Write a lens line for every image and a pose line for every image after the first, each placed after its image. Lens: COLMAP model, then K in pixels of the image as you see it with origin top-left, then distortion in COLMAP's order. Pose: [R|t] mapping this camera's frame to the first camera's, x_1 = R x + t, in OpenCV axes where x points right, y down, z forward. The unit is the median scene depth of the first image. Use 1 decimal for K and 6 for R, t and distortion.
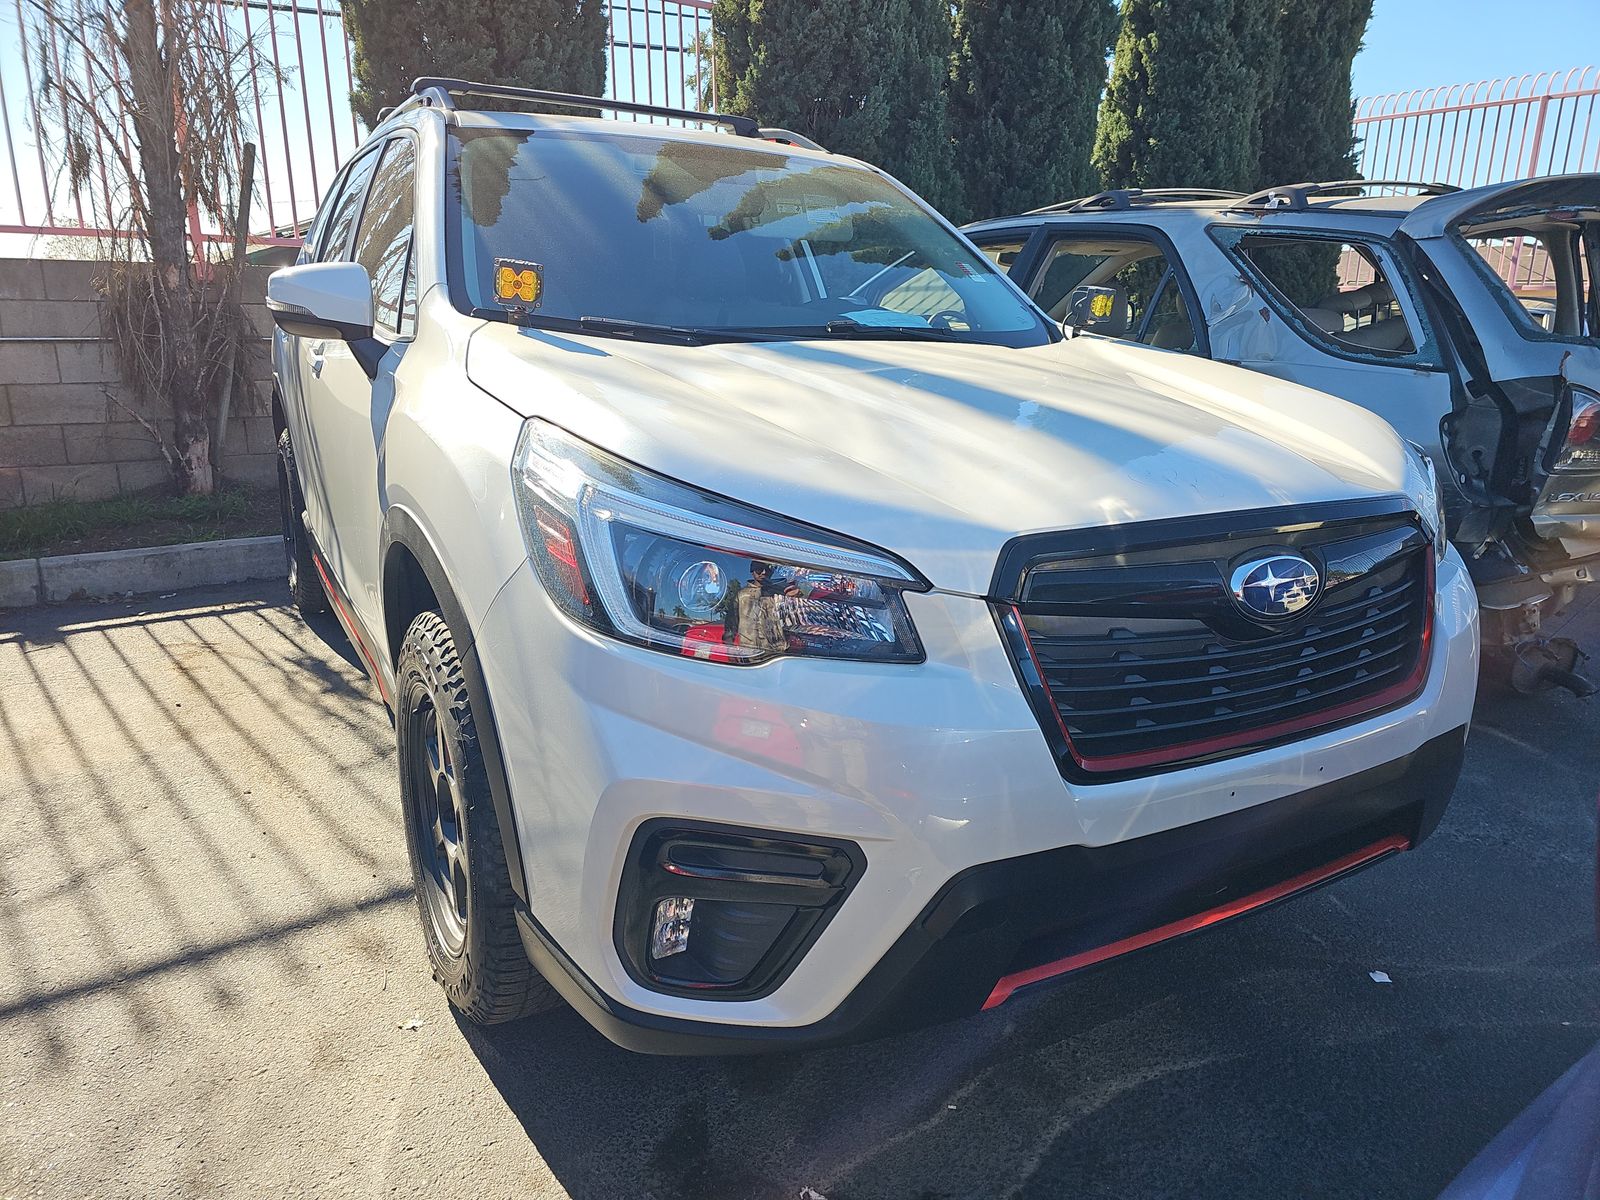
lens RADIAL K [[1061.4, 0, 800.0], [0, 1061.4, 600.0], [0, 0, 1]] dist [0.045596, -0.034571]
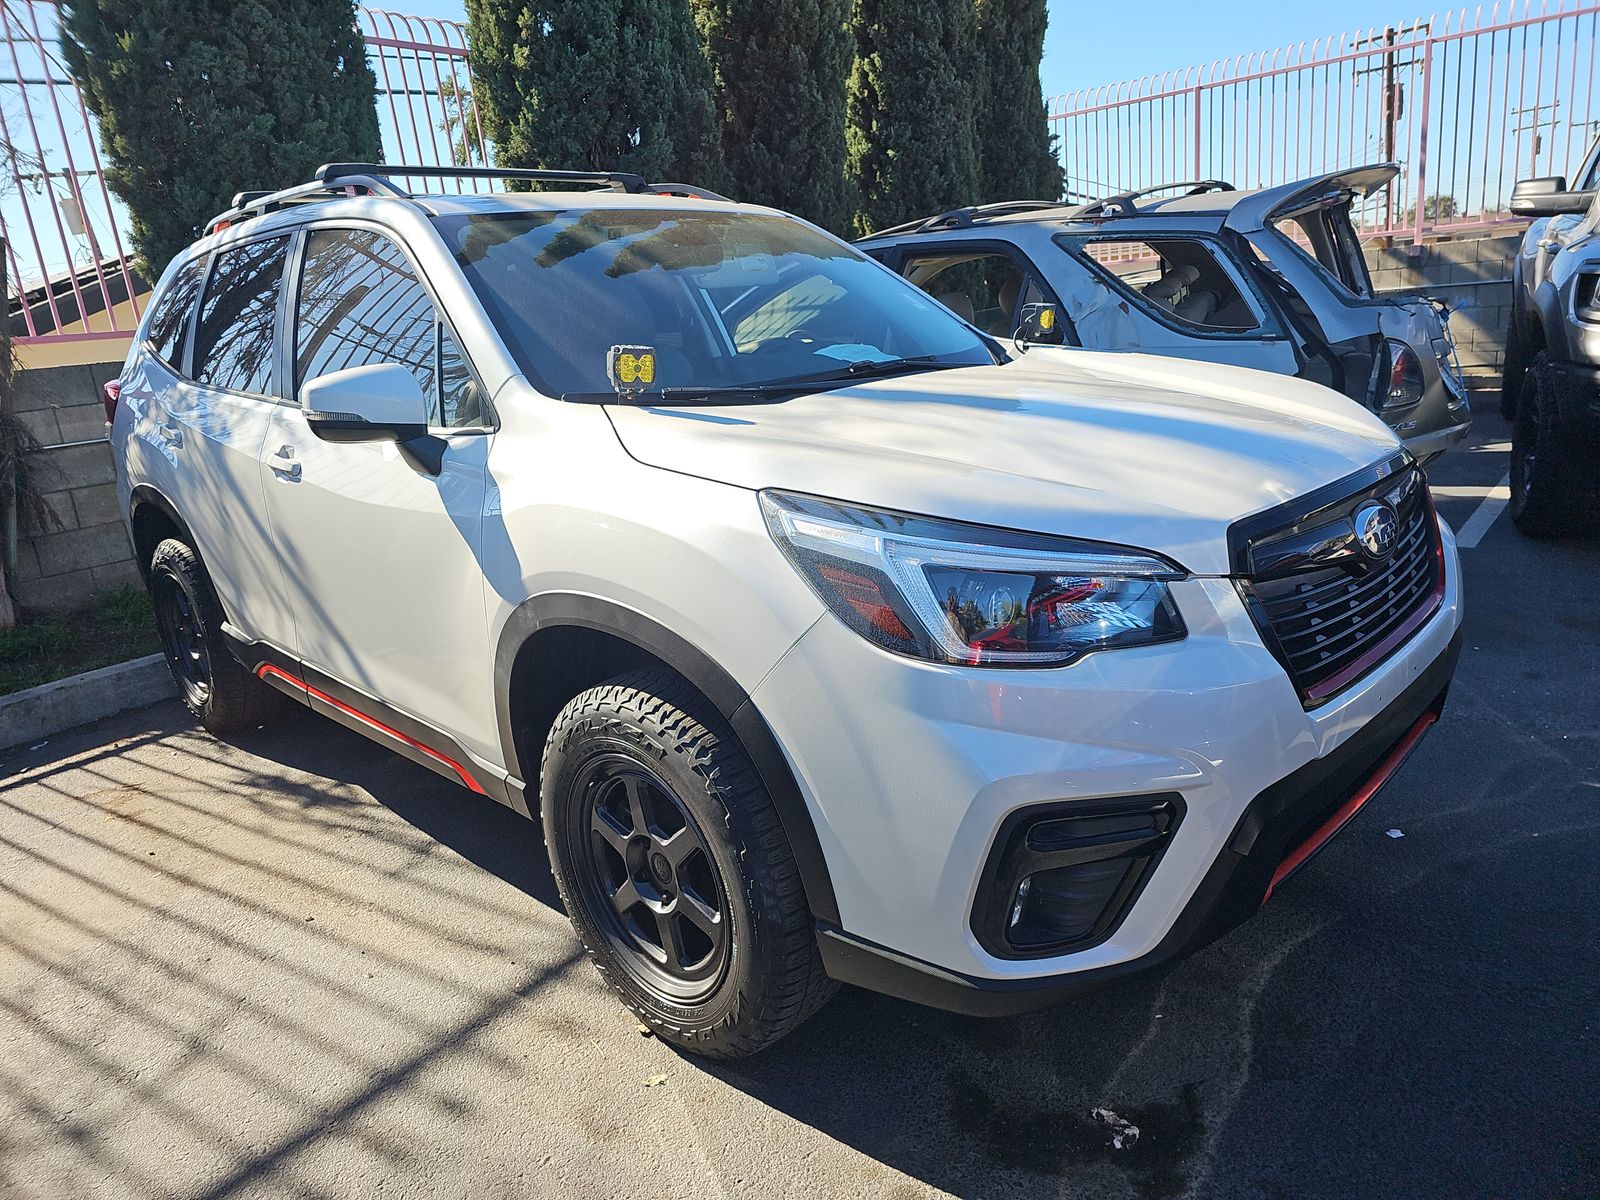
lens RADIAL K [[1066.9, 0, 797.8], [0, 1066.9, 592.5], [0, 0, 1]] dist [0.058599, -0.054488]
pose [[0.958315, -0.170778, 0.229059, -0.201182], [0.175100, 0.984549, 0.001476, -0.024538], [-0.225772, 0.038693, 0.973411, -0.035322]]
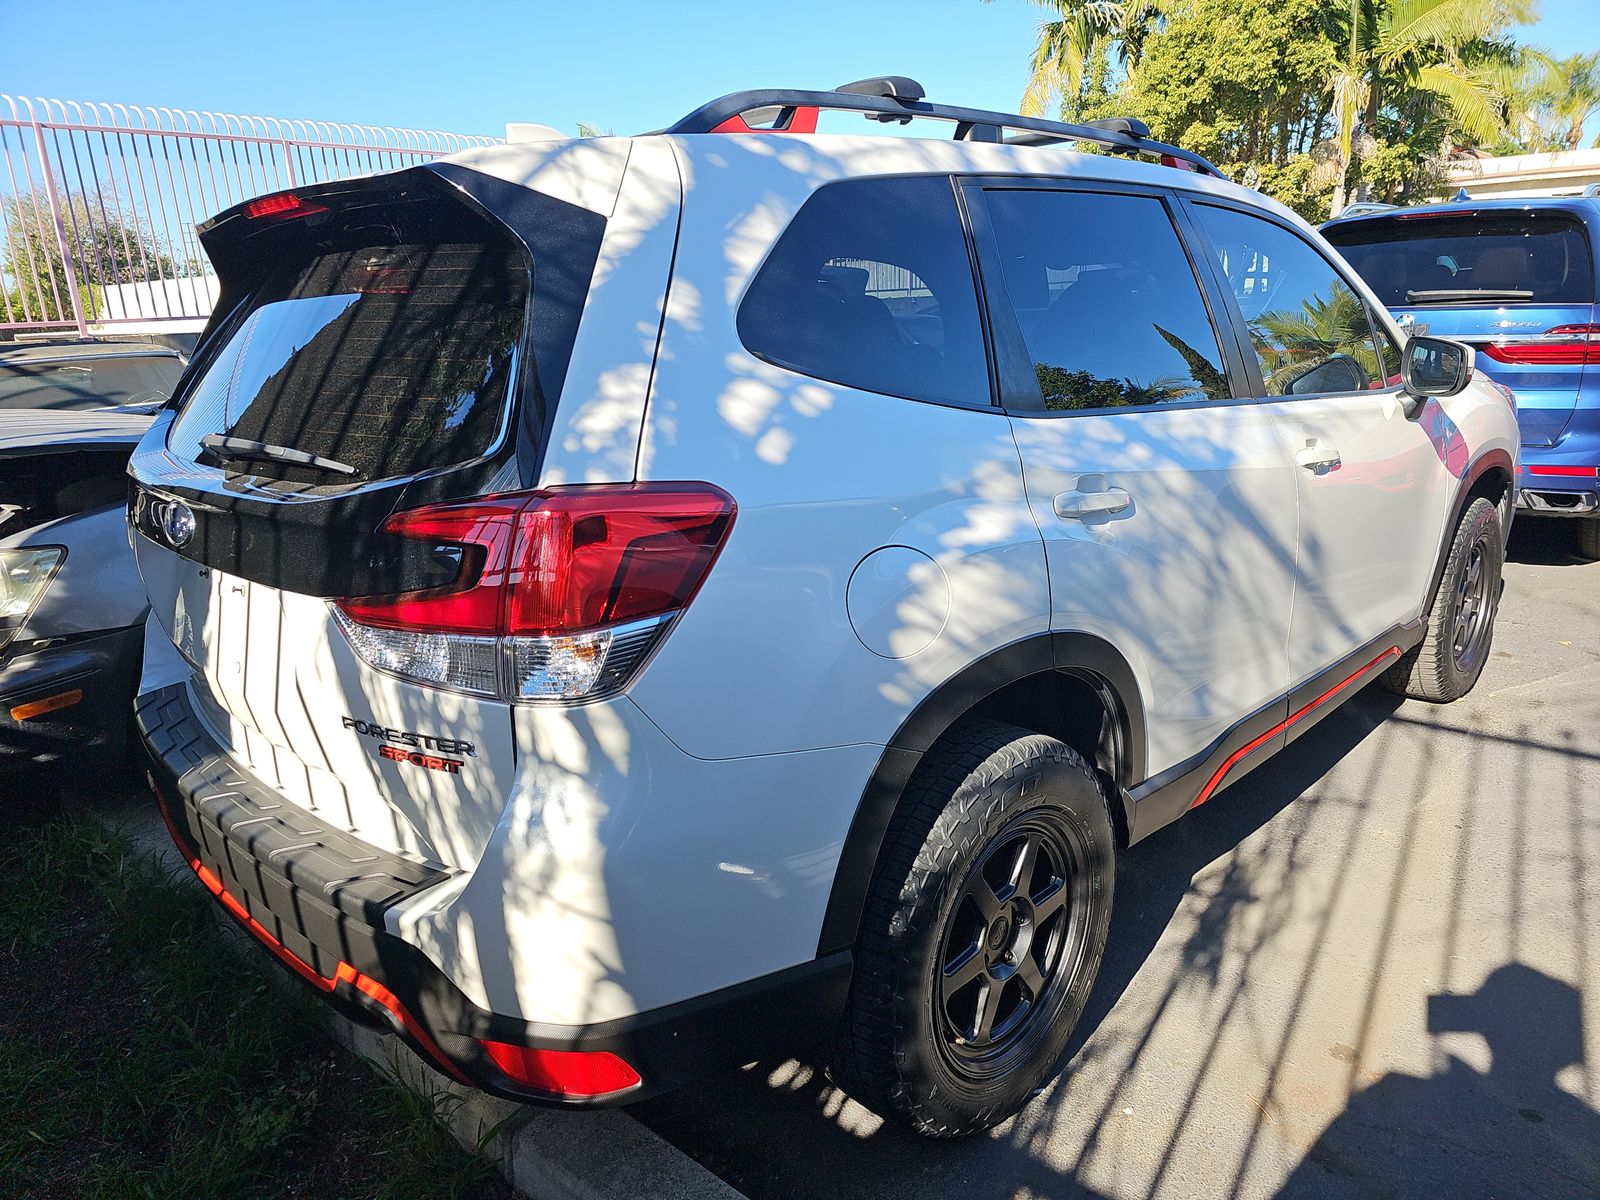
lens RADIAL K [[1061.4, 0, 800.0], [0, 1061.4, 600.0], [0, 0, 1]] dist [0.045596, -0.034571]
pose [[-0.264954, -0.274509, 0.924362, -0.957131], [0.300067, 0.887552, 0.349587, -0.449911], [-0.916384, 0.369994, -0.152789, 1.262204]]
